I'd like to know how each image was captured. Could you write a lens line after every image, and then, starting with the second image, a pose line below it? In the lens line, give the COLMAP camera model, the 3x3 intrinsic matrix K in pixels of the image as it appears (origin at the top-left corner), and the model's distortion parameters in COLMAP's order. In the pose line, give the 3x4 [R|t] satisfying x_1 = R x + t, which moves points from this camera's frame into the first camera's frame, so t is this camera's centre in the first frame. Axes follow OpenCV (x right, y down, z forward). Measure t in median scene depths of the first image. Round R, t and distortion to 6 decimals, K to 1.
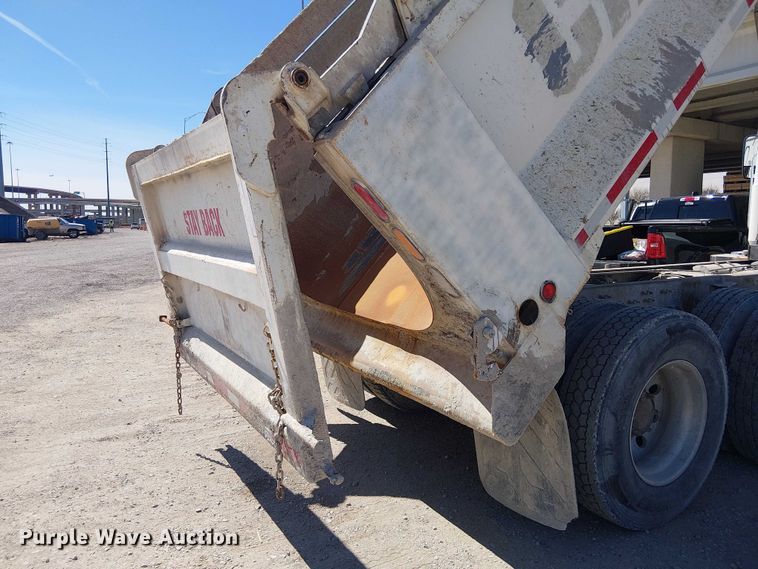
lens RADIAL K [[578.3, 0, 379.0], [0, 578.3, 284.5], [0, 0, 1]] dist [0.091821, -0.156241]
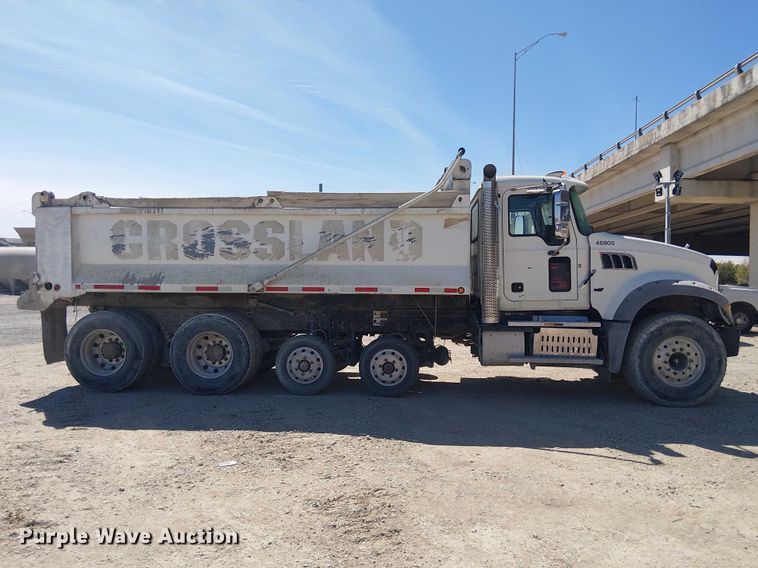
lens RADIAL K [[578.3, 0, 379.0], [0, 578.3, 284.0], [0, 0, 1]] dist [0.091821, -0.156241]
pose [[0.569605, 0.638984, -0.516962, 3.148364], [-0.762328, 0.645848, -0.041664, -1.299724], [0.307256, 0.417827, 0.854994, -1.337311]]
